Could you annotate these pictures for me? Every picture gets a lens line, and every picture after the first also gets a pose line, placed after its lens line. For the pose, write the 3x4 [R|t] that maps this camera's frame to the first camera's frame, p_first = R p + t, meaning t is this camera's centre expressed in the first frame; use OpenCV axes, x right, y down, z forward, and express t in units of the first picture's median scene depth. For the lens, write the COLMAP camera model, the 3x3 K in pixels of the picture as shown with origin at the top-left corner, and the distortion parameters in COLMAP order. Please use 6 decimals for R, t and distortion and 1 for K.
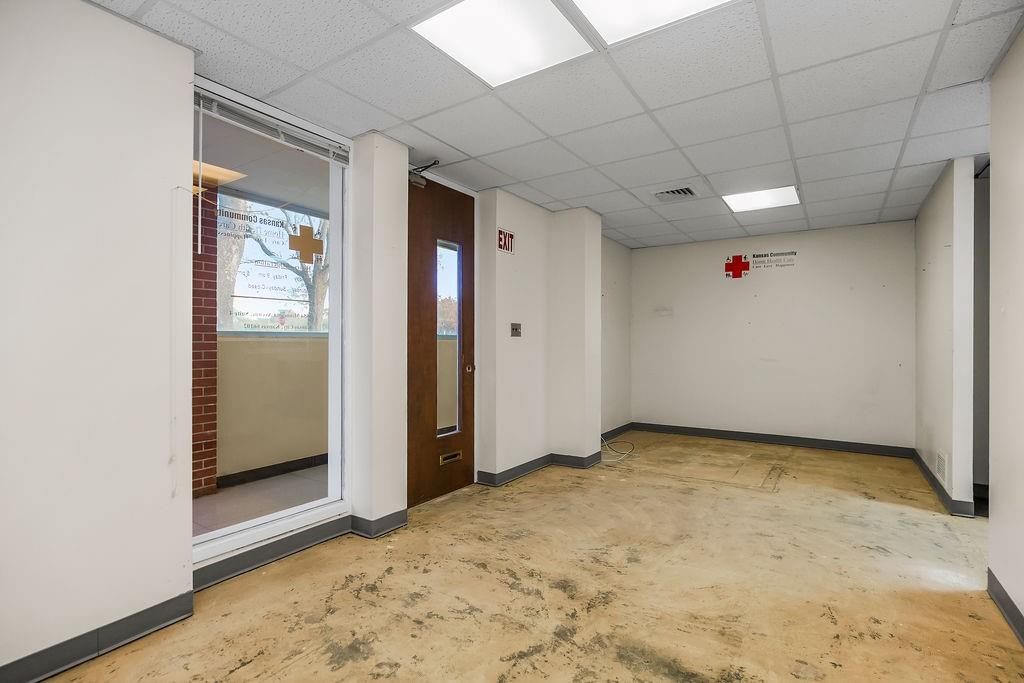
lens RADIAL K [[471.3, 0, 512.0], [0, 471.3, 341.5], [0, 0, 1]] dist [-0.003218, 0.000128]
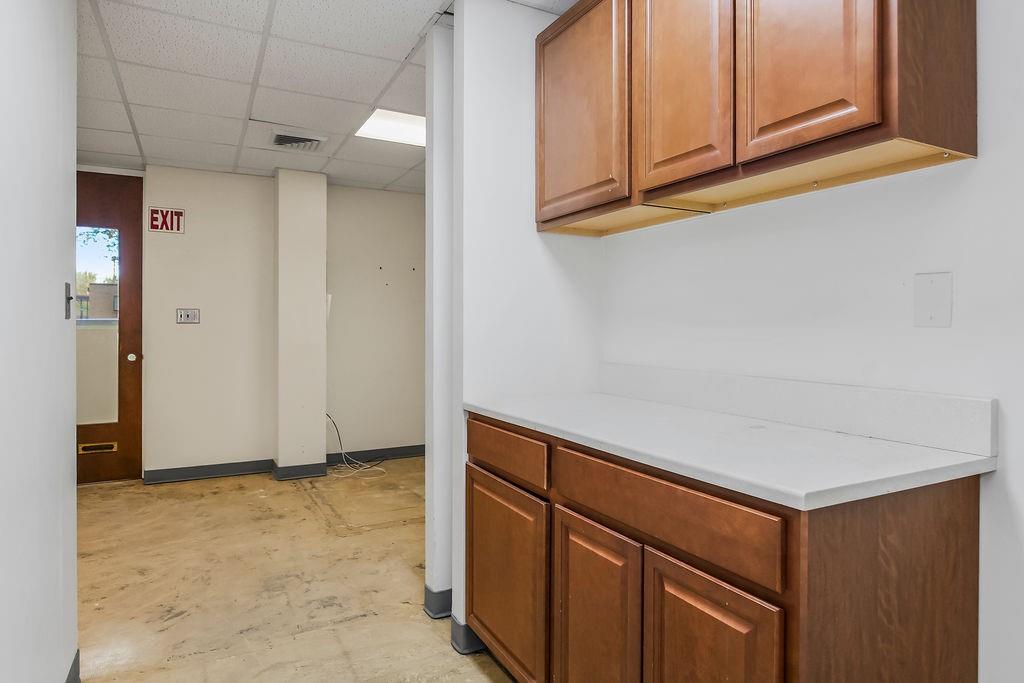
lens RADIAL K [[593.9, 0, 512.5], [0, 593.9, 328.0], [0, 0, 1]] dist [0.000781, 0.000385]
pose [[0.884038, -0.003278, -0.467403, 1.210203], [0.004993, 0.999985, 0.002430, -0.001988], [0.467388, -0.004482, 0.884041, 0.311709]]
